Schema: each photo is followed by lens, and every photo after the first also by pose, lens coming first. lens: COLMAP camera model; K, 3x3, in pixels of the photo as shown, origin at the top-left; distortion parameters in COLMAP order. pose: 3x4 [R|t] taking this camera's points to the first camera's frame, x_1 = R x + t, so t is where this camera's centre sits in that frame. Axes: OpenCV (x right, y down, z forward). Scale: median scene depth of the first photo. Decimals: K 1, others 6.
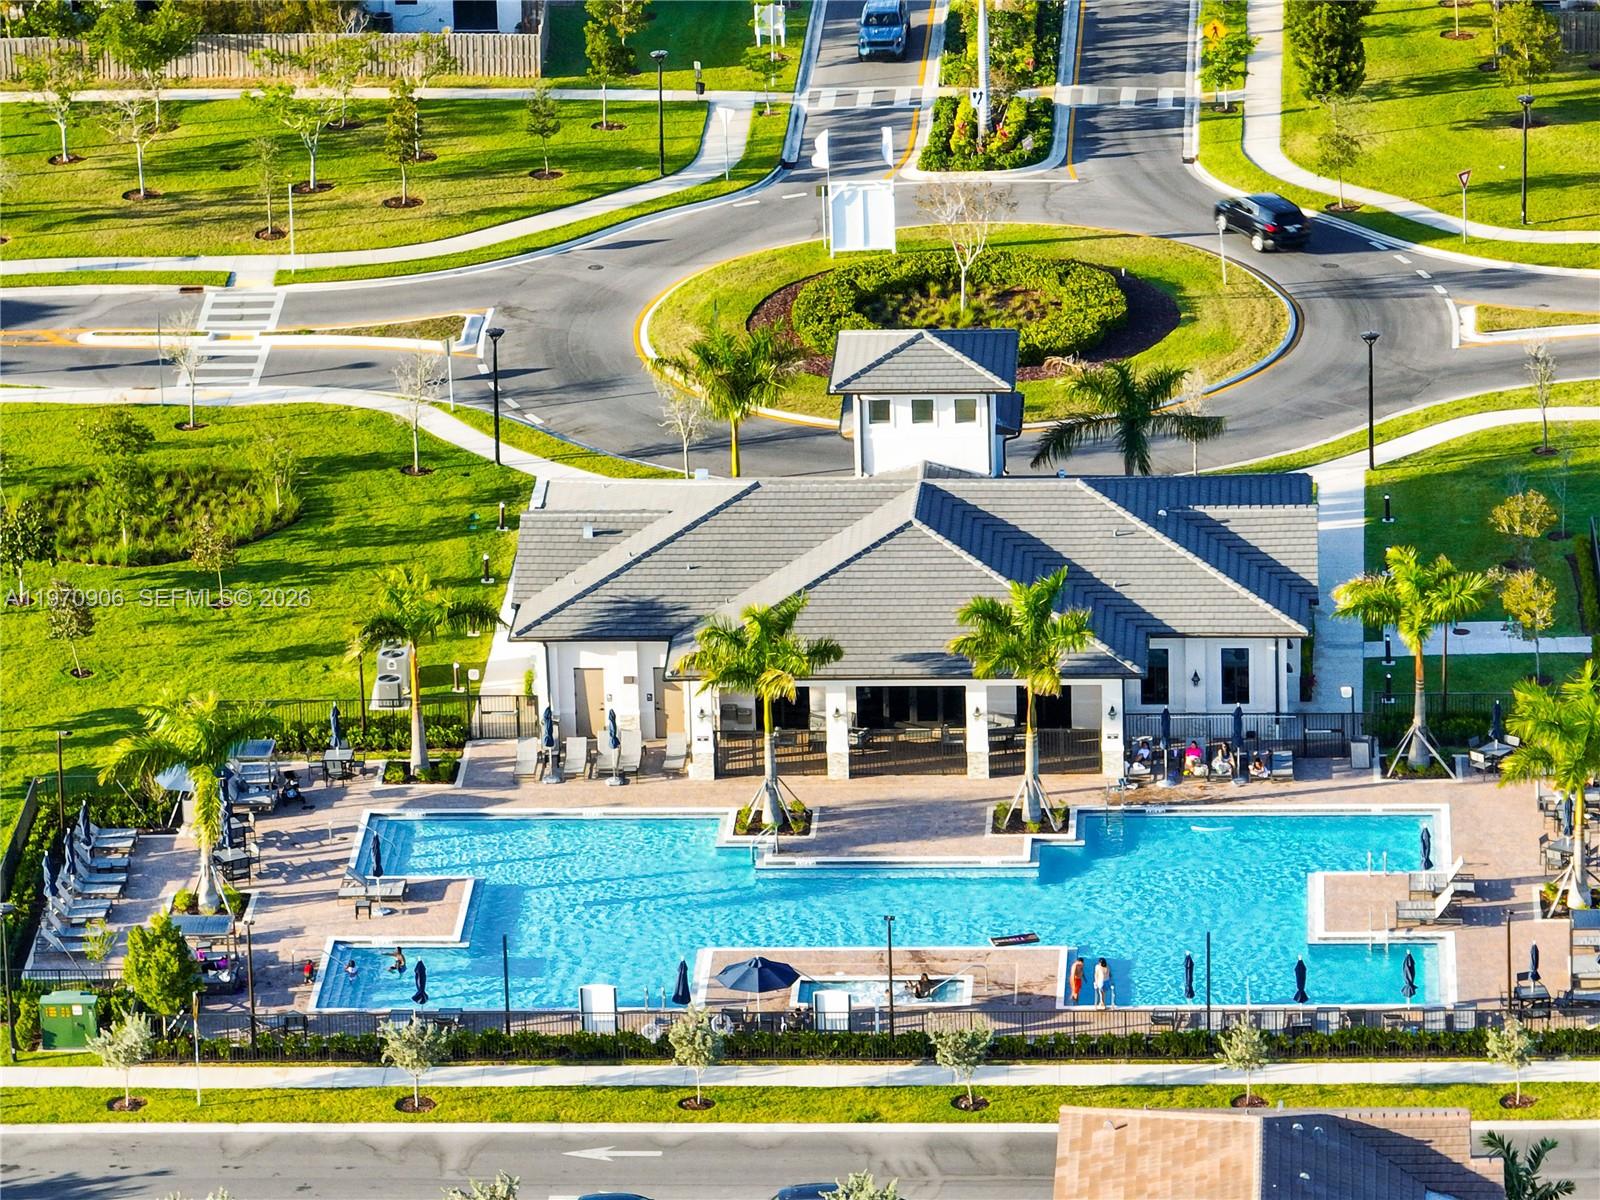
lens RADIAL K [[7478.5, 0, 798.8], [0, 7478.5, 599.8], [0, 0, 1]] dist [0.384191, 0.000000]
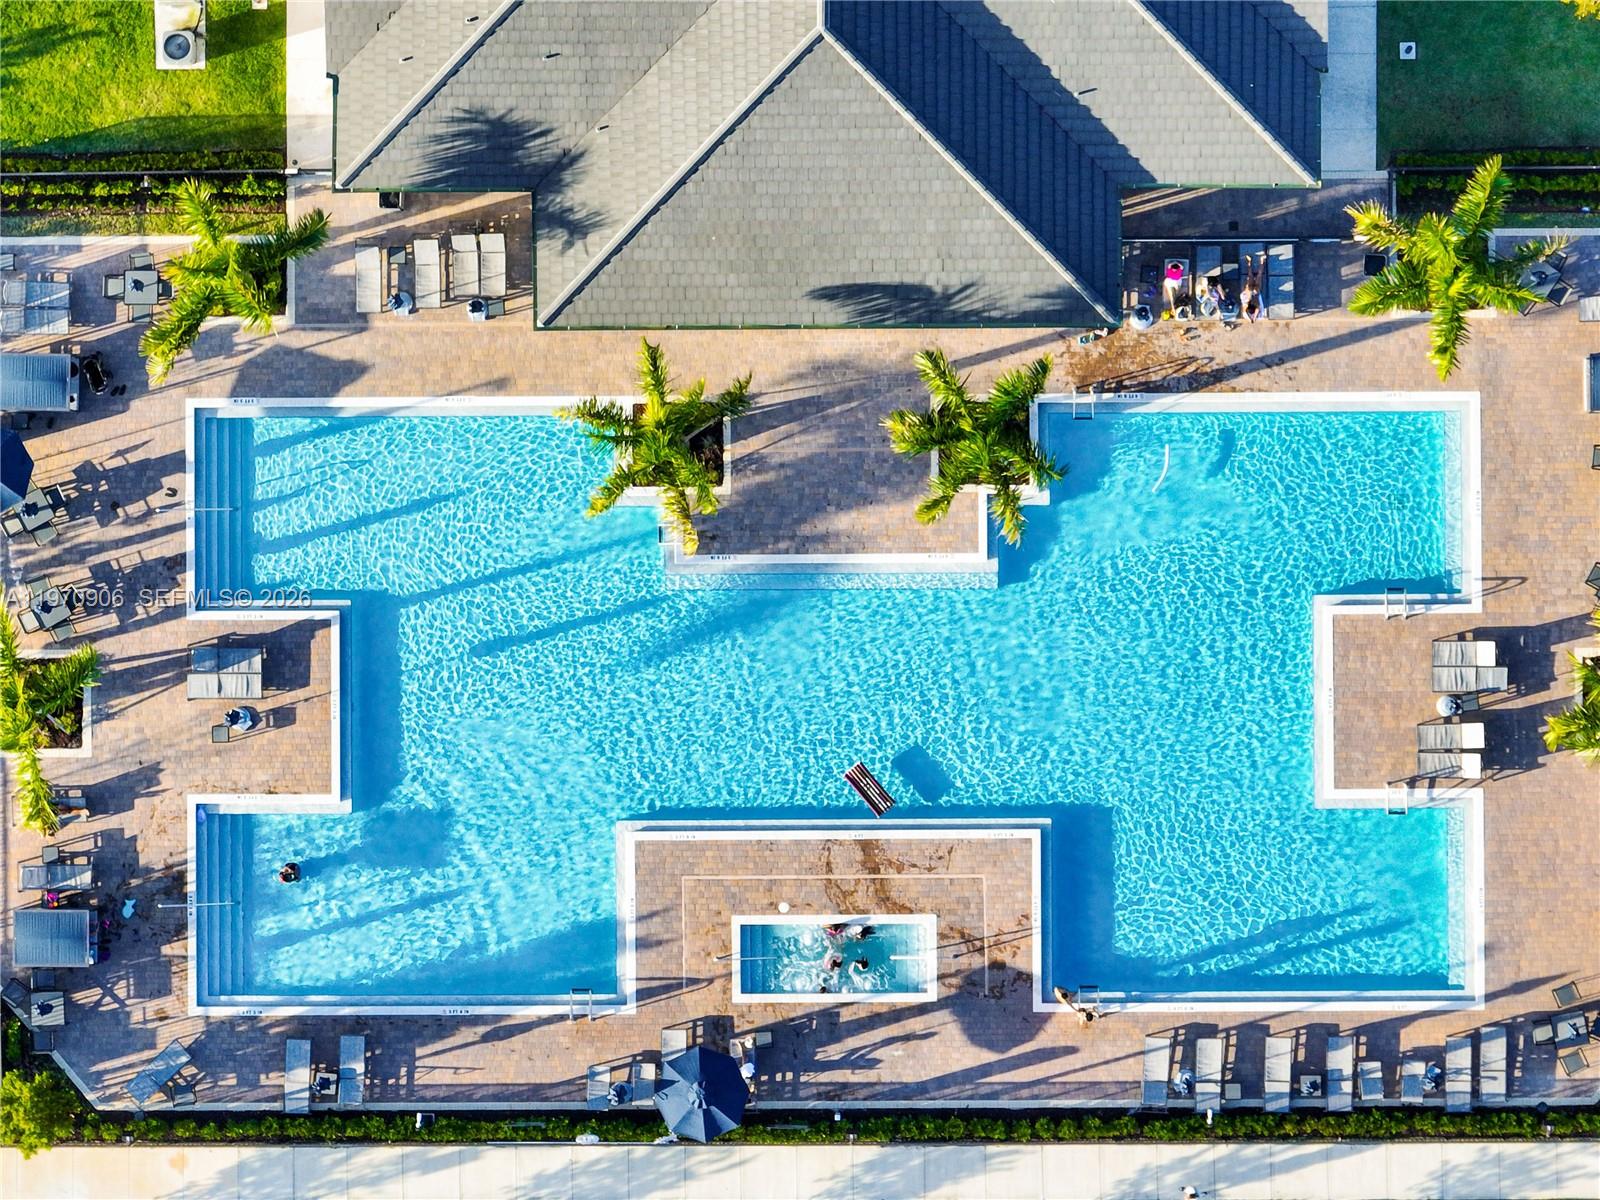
lens RADIAL K [[7478.5, 0, 801.9], [0, 7478.5, 599.8], [0, 0, 1]] dist [0.384191, 0.000000]
pose [[0.997969, -0.063525, -0.004736, 0.013408], [0.032257, 0.439840, 0.897497, -0.724553], [-0.054930, -0.895827, 0.440996, 0.616258]]
